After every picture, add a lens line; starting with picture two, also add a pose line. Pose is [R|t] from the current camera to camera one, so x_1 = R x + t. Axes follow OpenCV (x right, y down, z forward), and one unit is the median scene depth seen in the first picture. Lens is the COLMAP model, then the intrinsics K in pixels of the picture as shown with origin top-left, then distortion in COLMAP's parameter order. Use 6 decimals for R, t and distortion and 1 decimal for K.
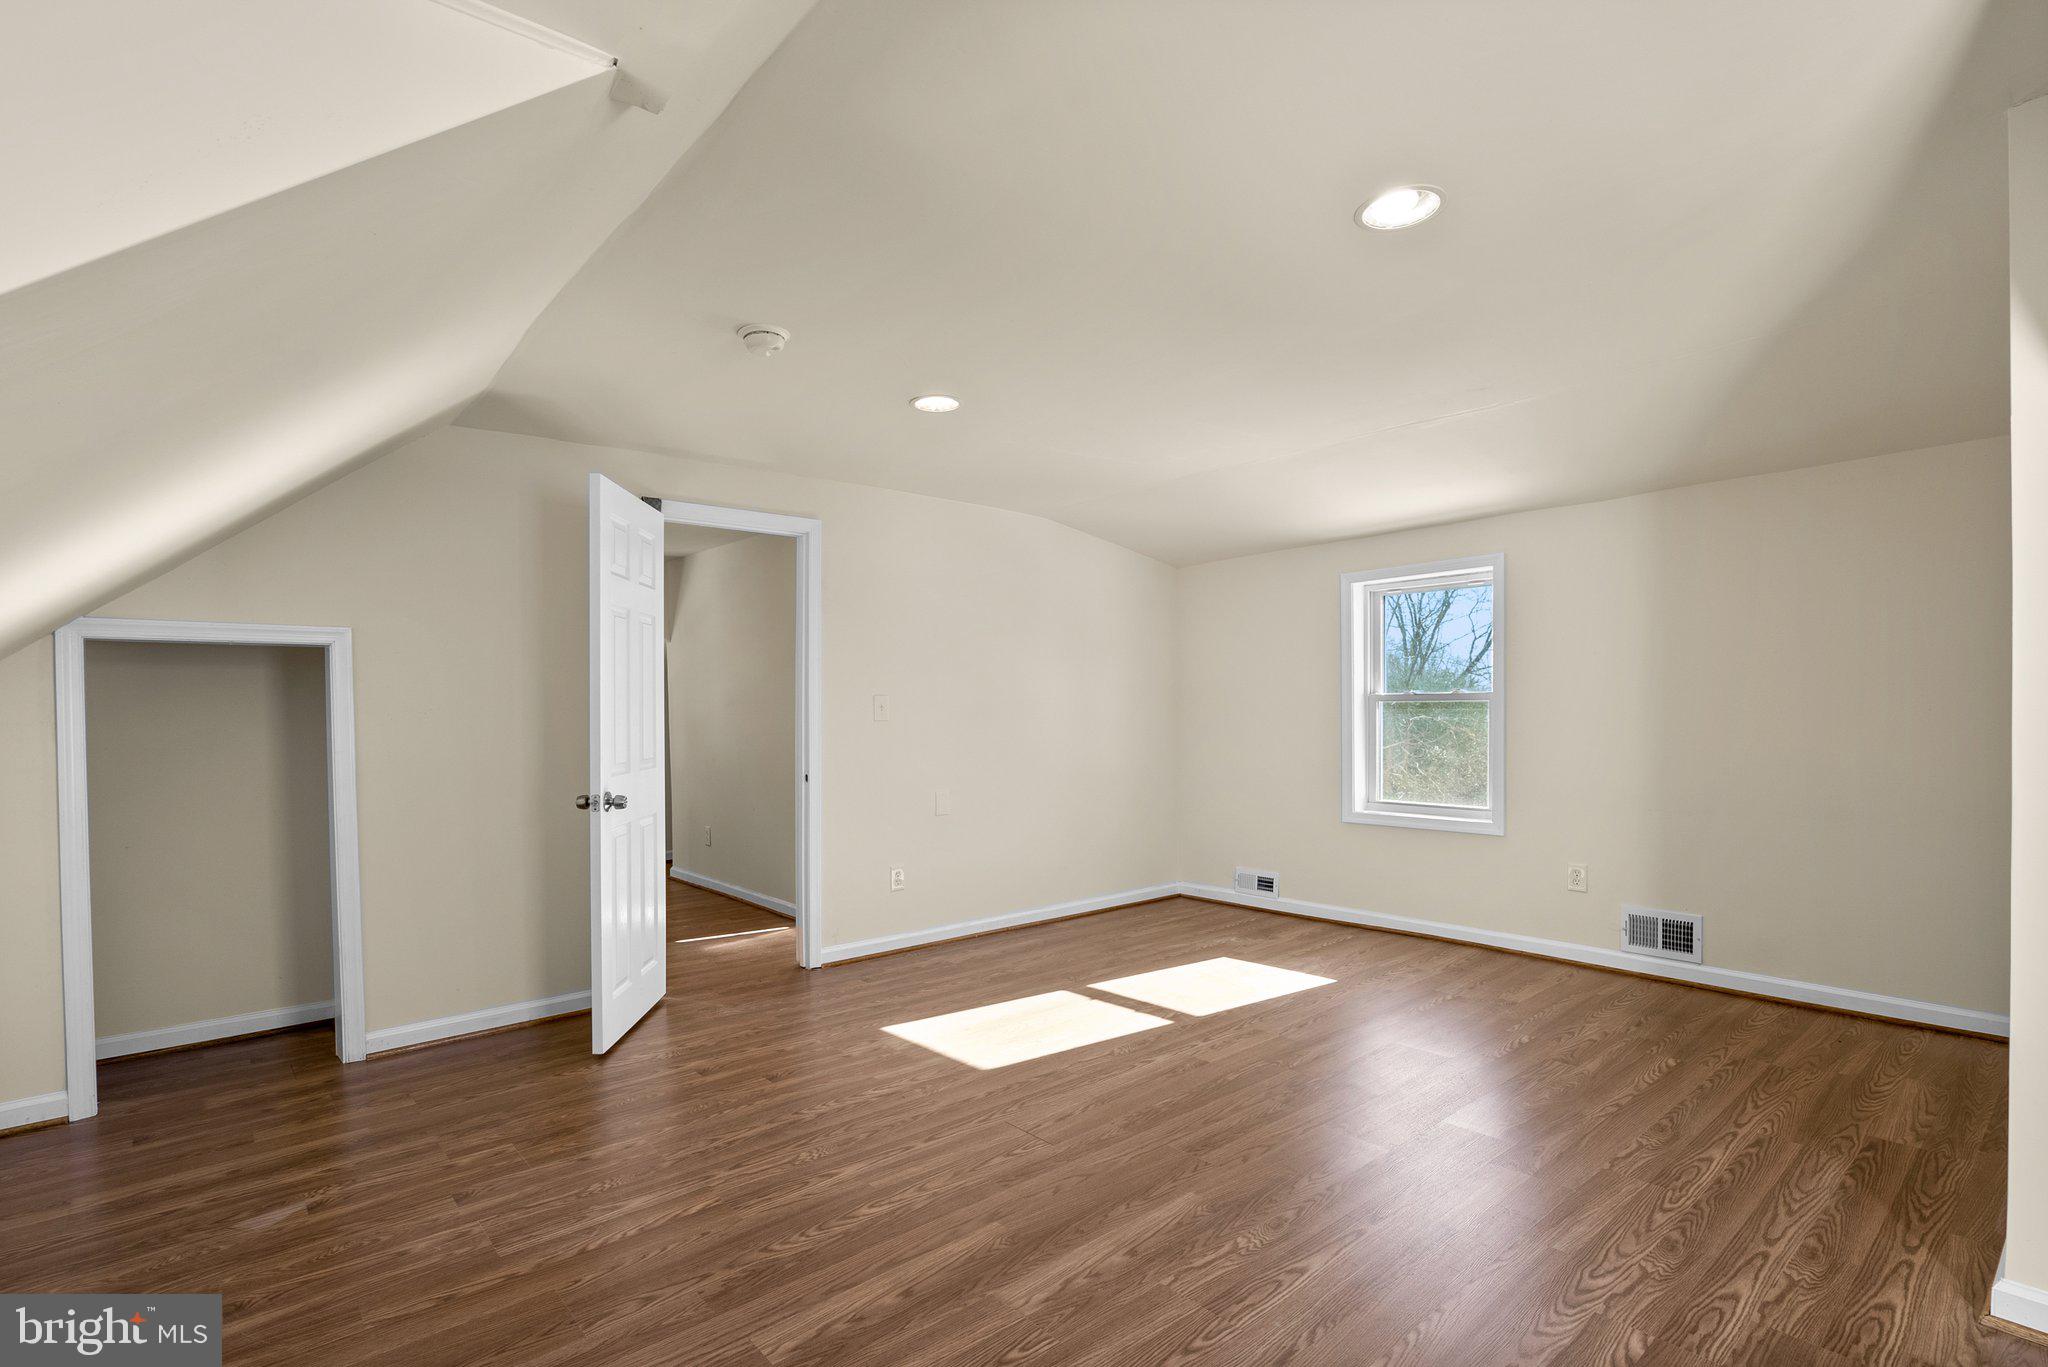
lens RADIAL K [[938.1, 0, 1018.2], [0, 938.1, 682.9], [0, 0, 1]] dist [-0.004718, 0.002163]
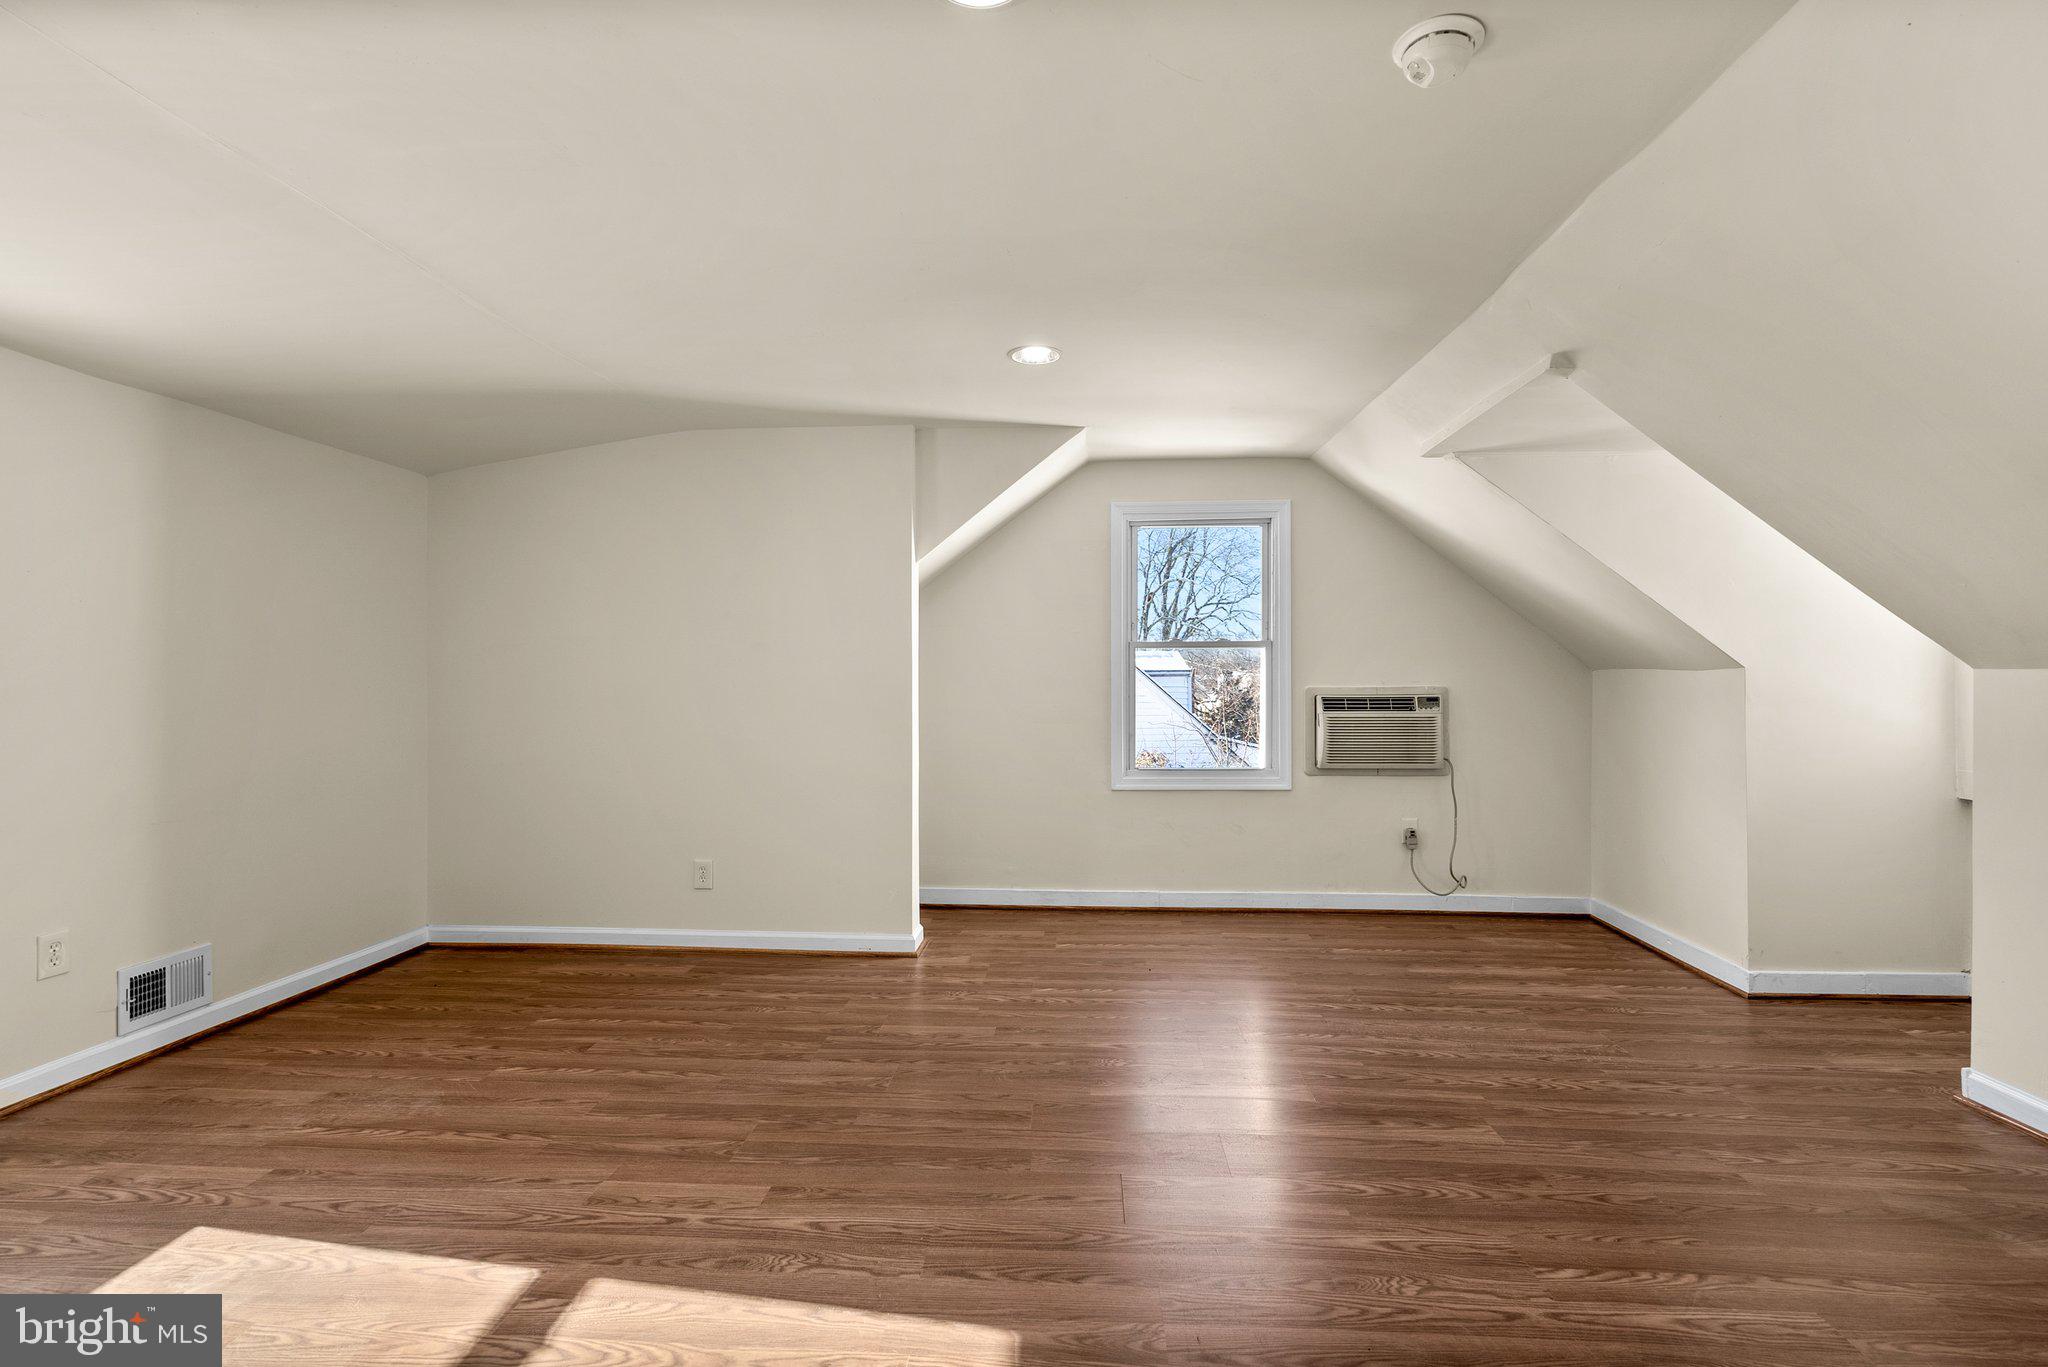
lens RADIAL K [[938.1, 0, 1015.3], [0, 938.1, 683.2], [0, 0, 1]] dist [-0.004718, 0.002163]
pose [[-0.702299, 0.009664, 0.711816, -0.571360], [-0.014052, 0.999525, -0.027434, 0.065323], [-0.711743, -0.029269, -0.701830, 1.862896]]
